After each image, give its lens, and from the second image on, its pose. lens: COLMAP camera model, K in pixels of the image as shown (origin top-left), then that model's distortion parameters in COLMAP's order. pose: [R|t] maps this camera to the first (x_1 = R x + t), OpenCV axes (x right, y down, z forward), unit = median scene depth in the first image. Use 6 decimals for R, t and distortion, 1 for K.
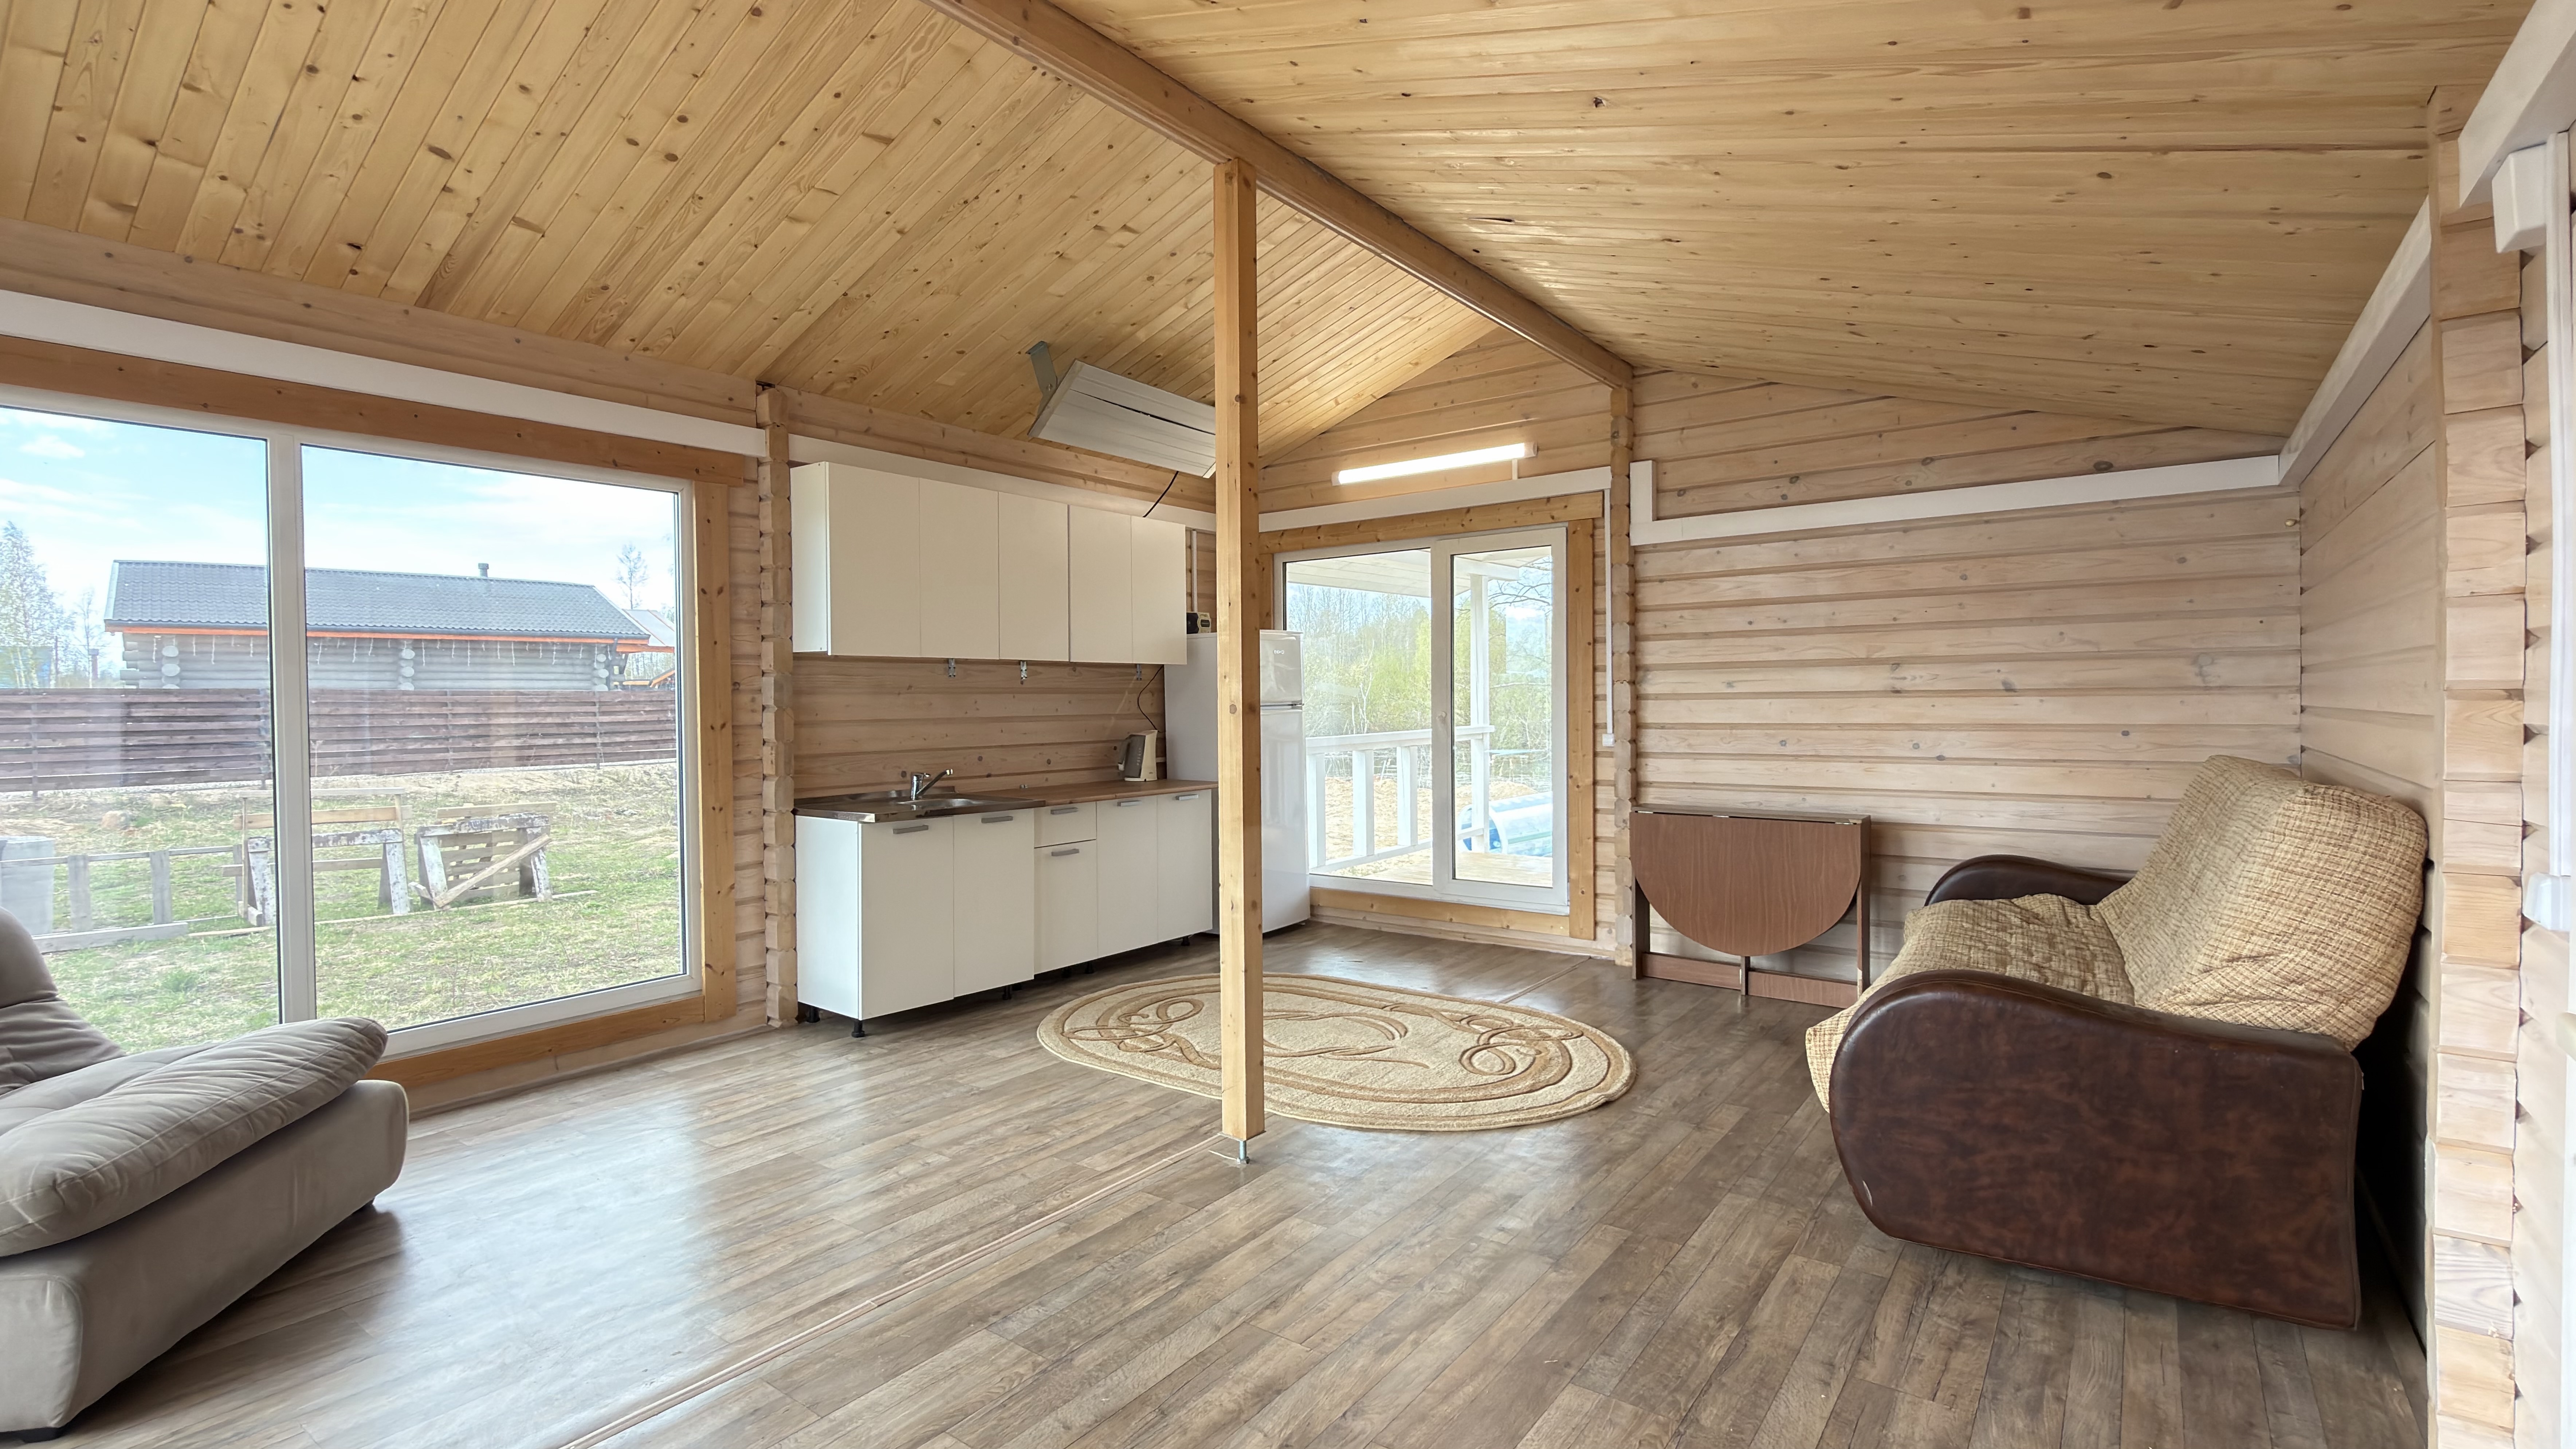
lens RADIAL K [[1170.5, 0, 1283.9], [0, 1170.5, 724.9], [0, 0, 1]] dist [0.001245, -0.000454]
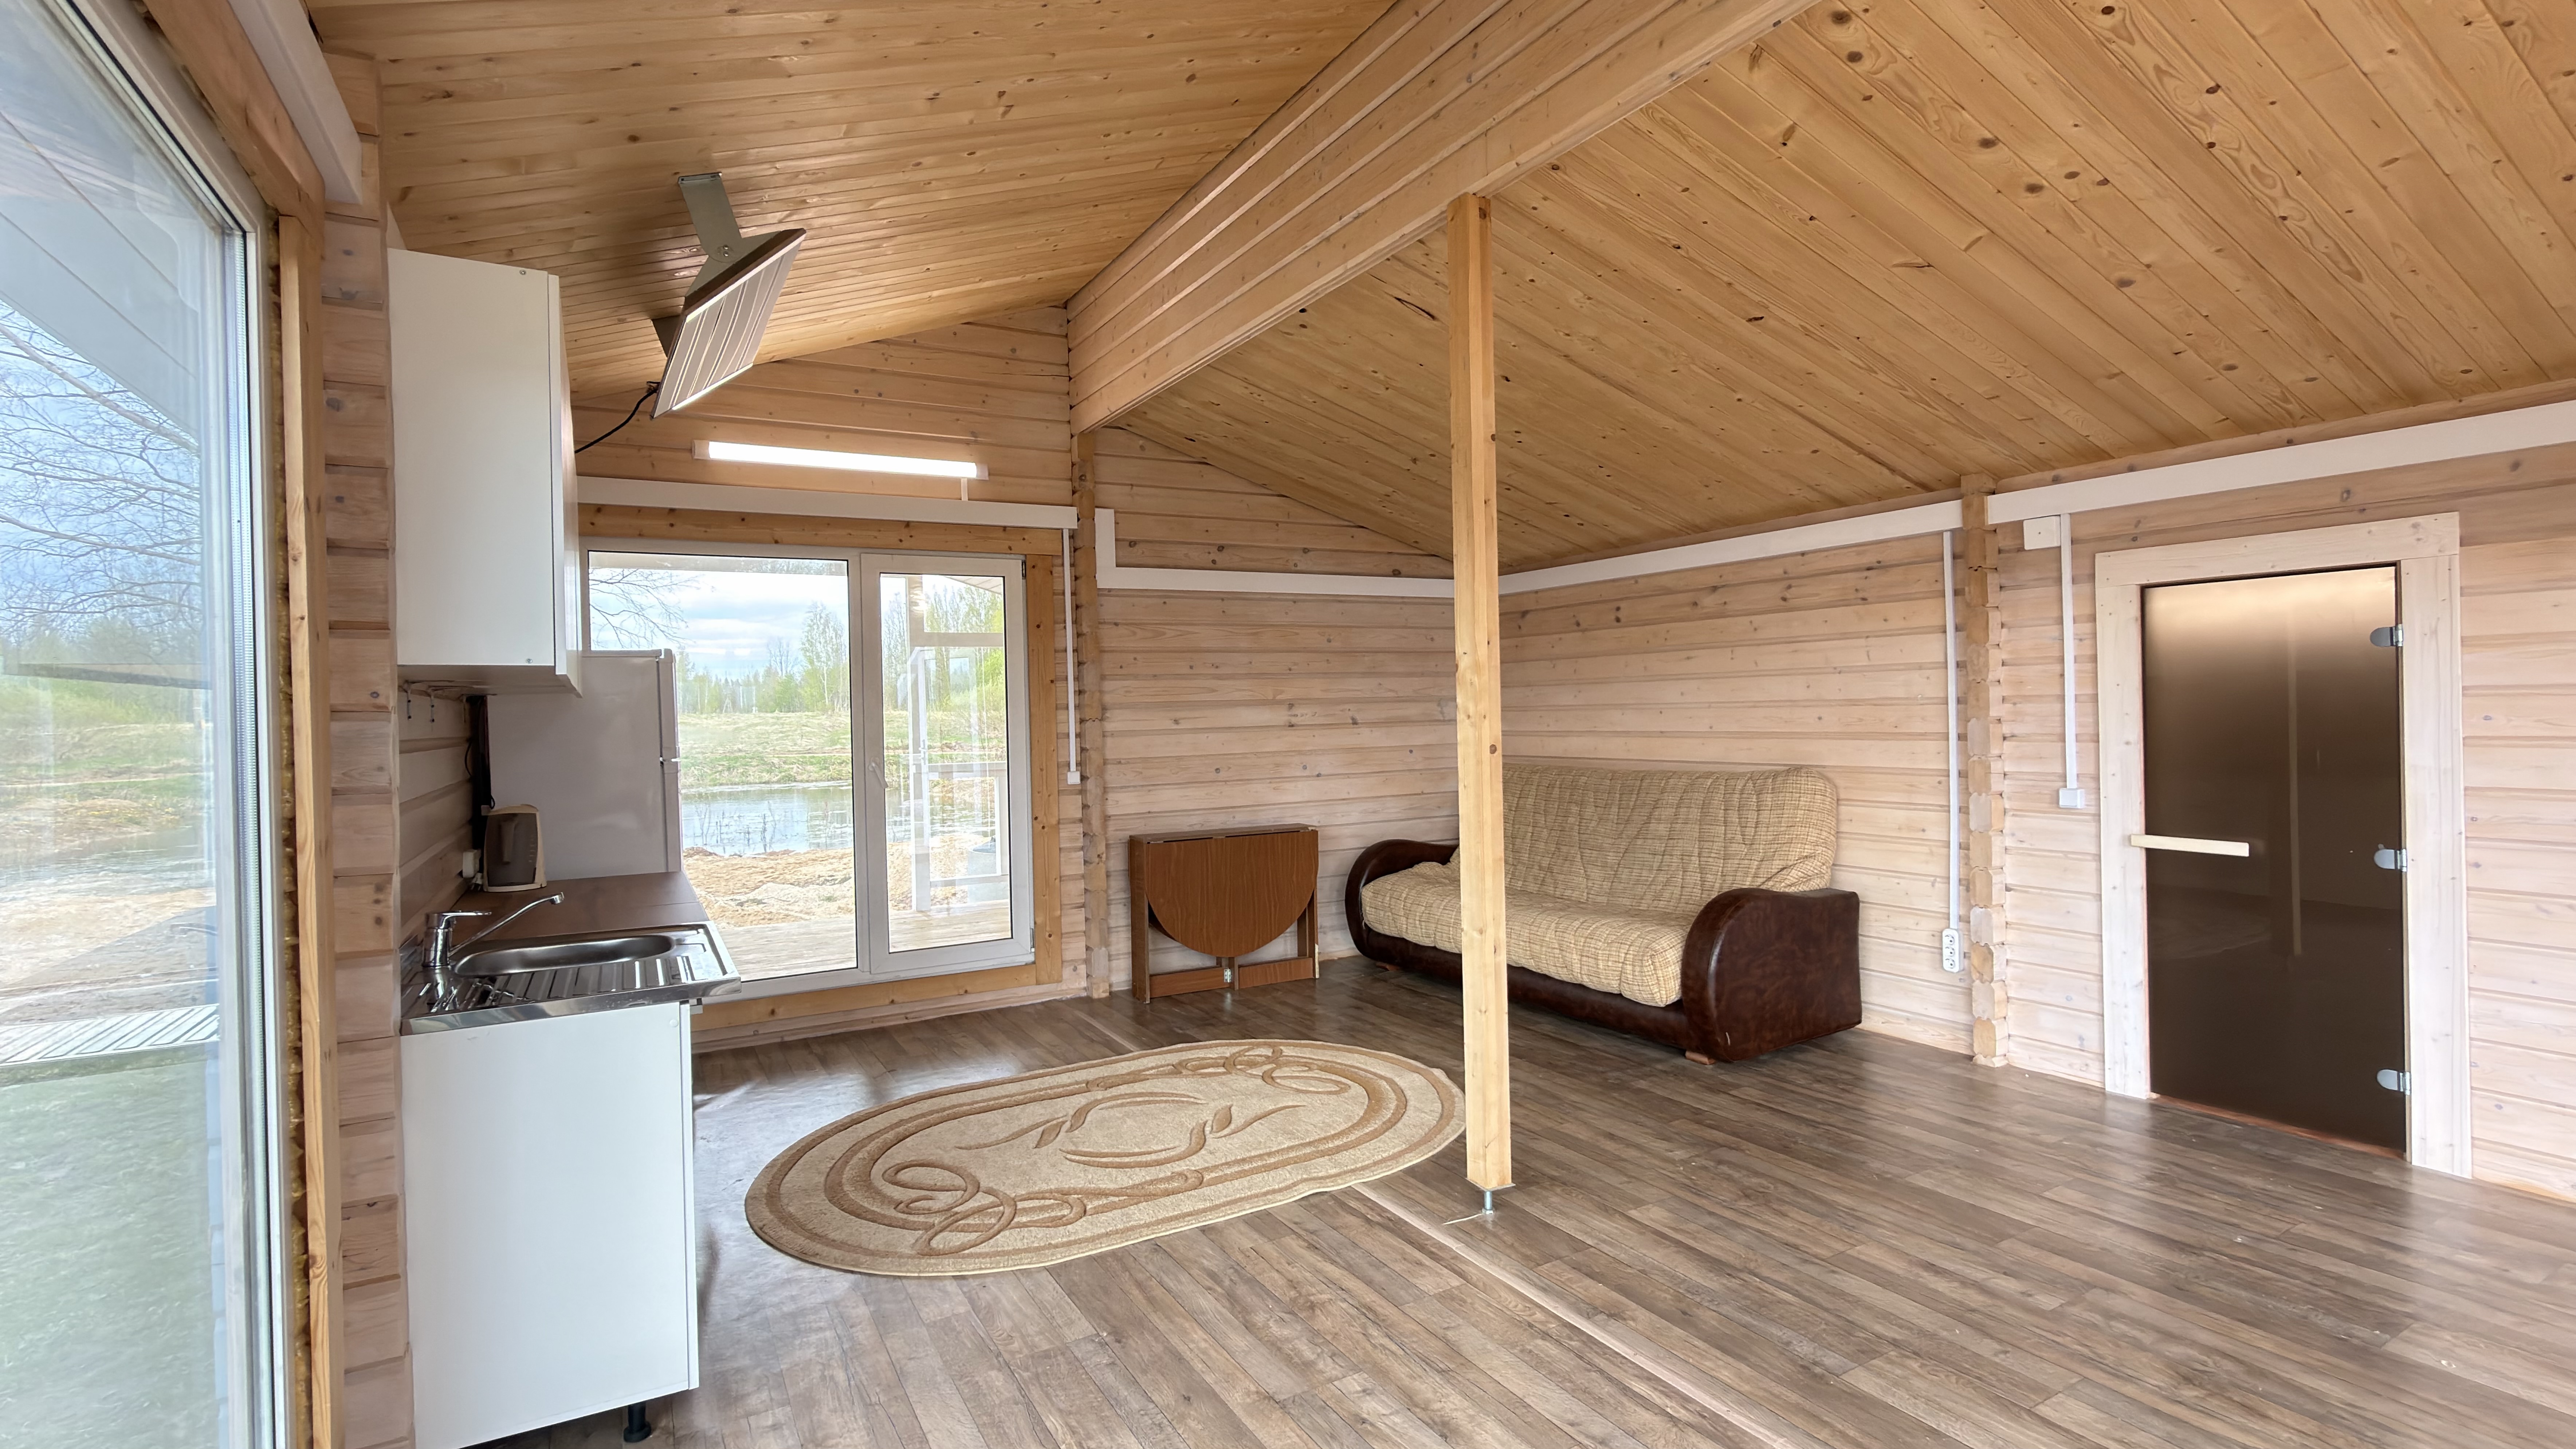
lens RADIAL K [[1170.5, 0, 1283.9], [0, 1170.5, 724.9], [0, 0, 1]] dist [0.001245, -0.000454]
pose [[0.398976, -0.010844, 0.916897, -0.680163], [0.039590, 0.999201, -0.005410, -0.023686], [-0.916106, 0.038459, 0.399086, 0.513300]]
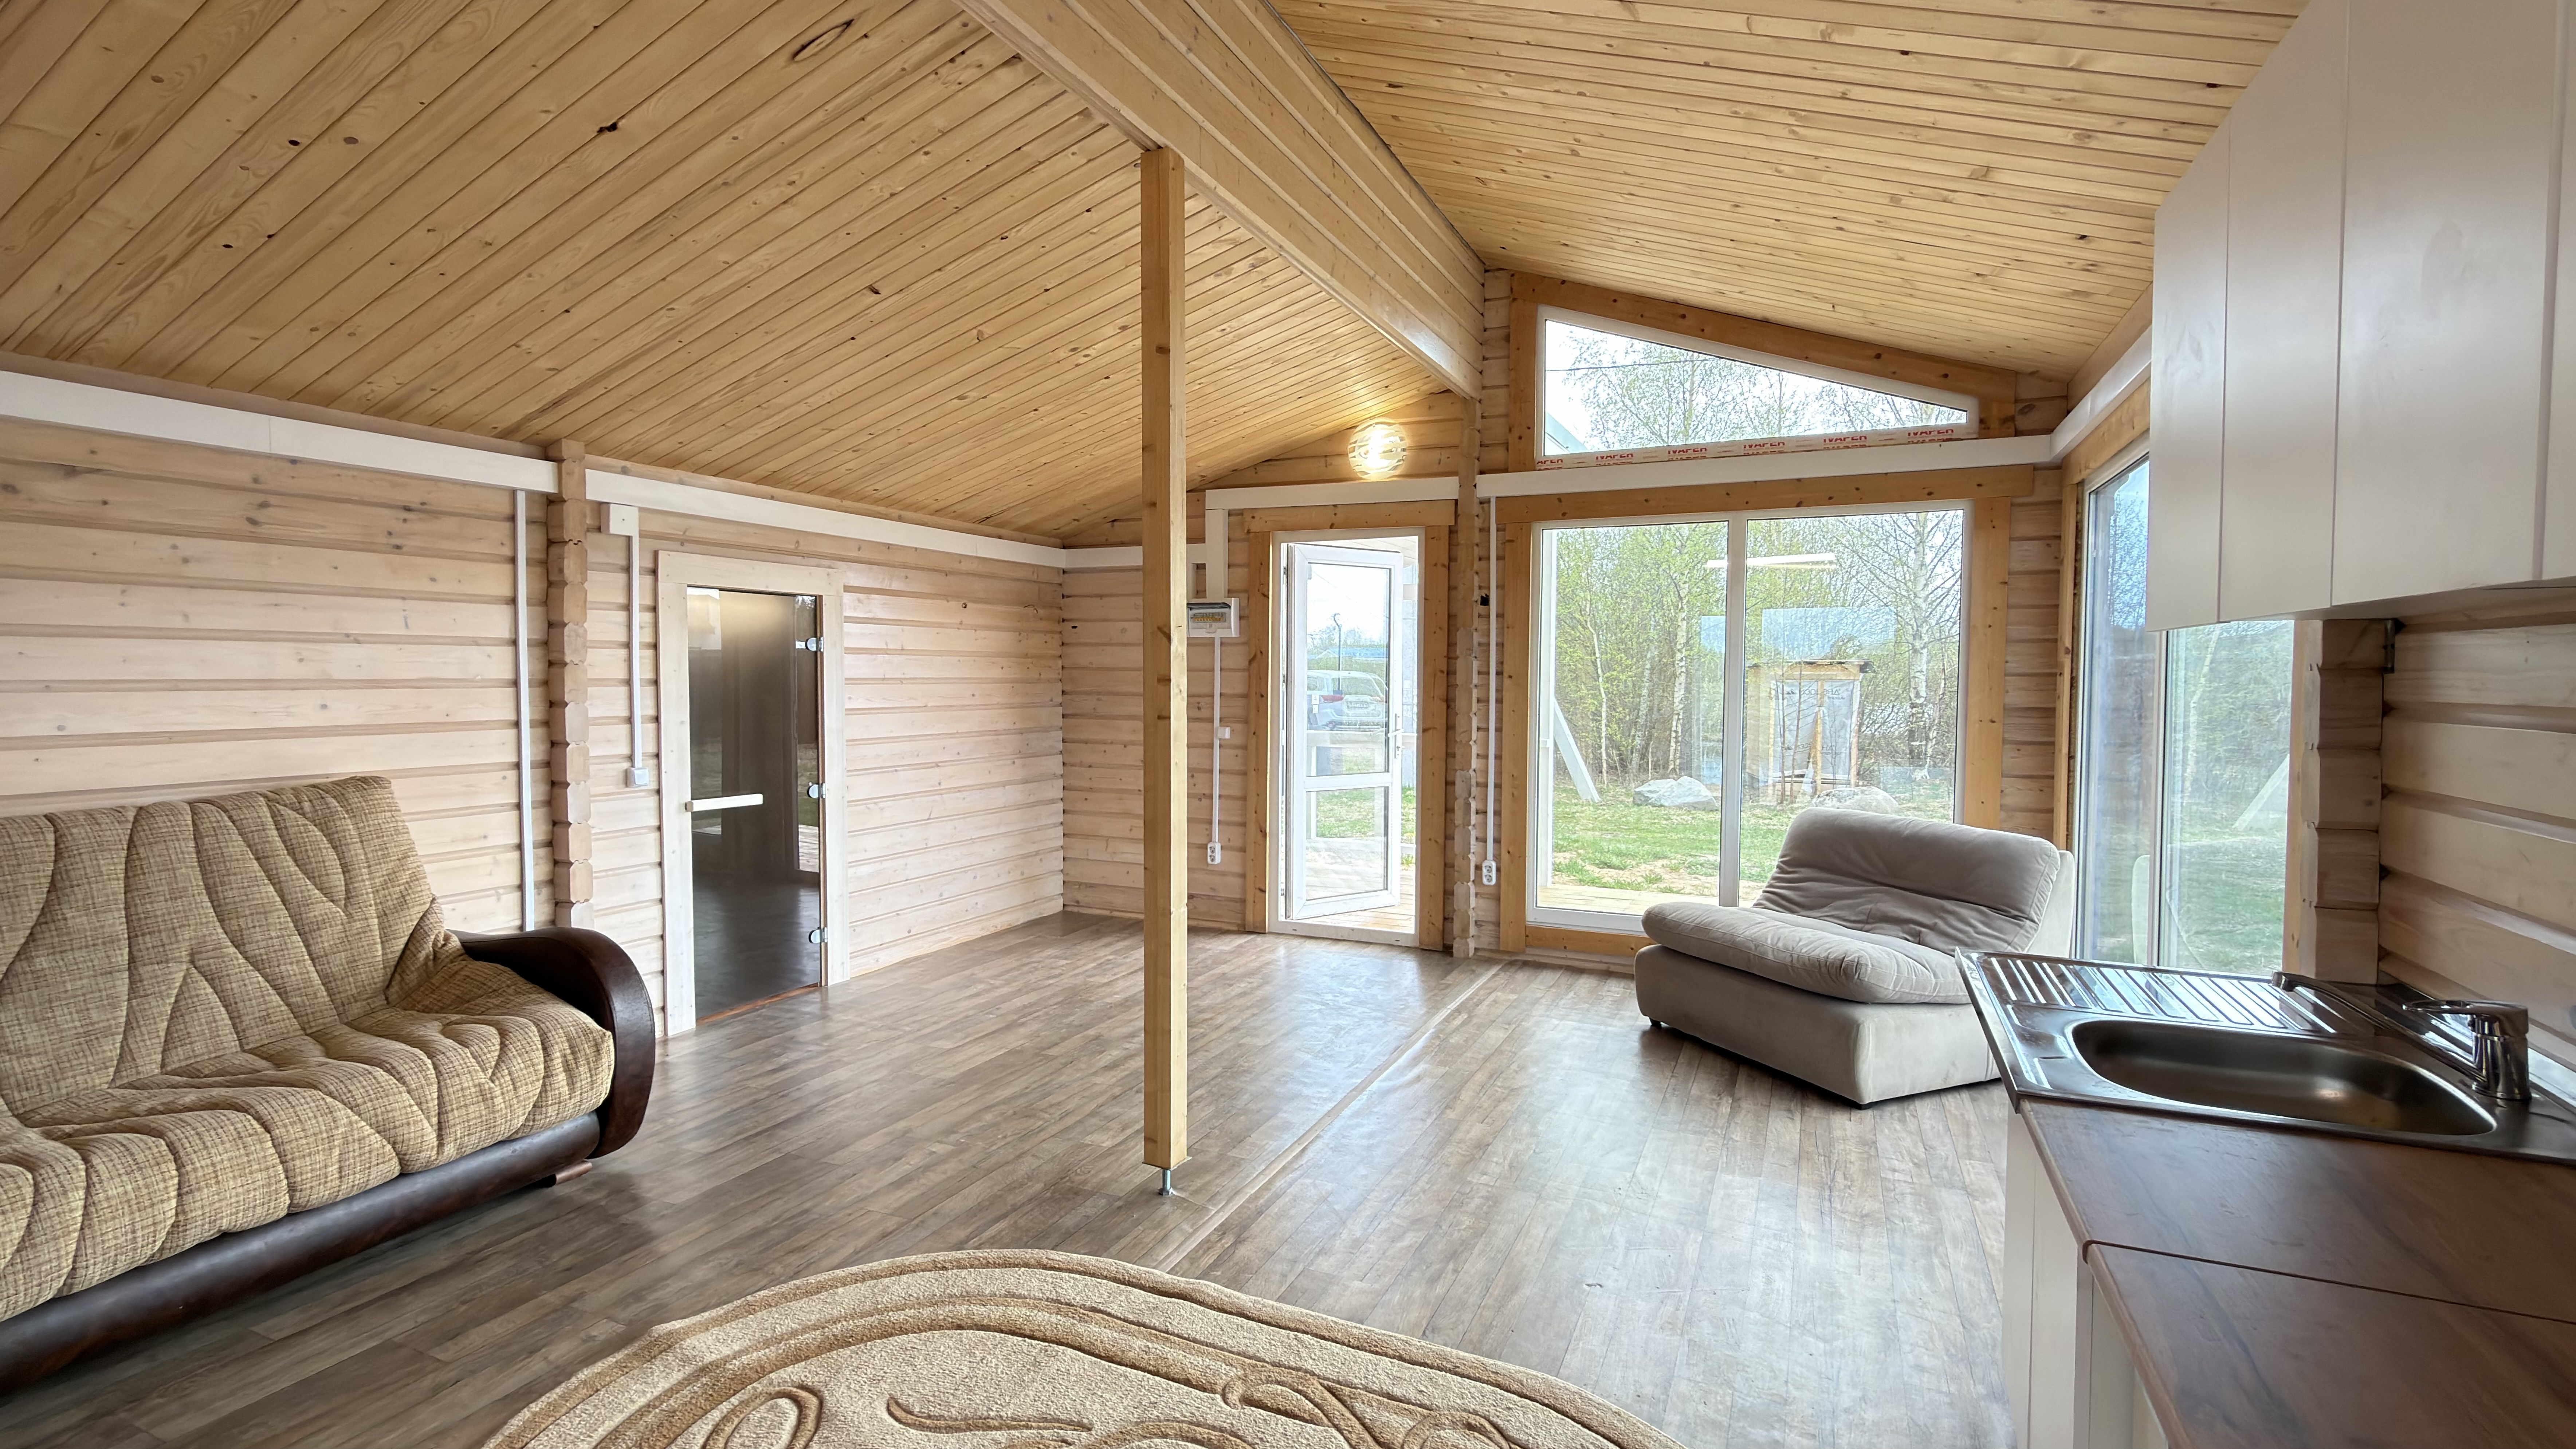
lens RADIAL K [[1170.5, 0, 1283.9], [0, 1170.5, 724.9], [0, 0, 1]] dist [0.001245, -0.000454]
pose [[-0.977935, 0.017036, -0.208211, 0.043145], [0.002990, 0.997709, 0.067592, -0.052094], [0.208886, 0.065478, -0.975746, 1.323669]]
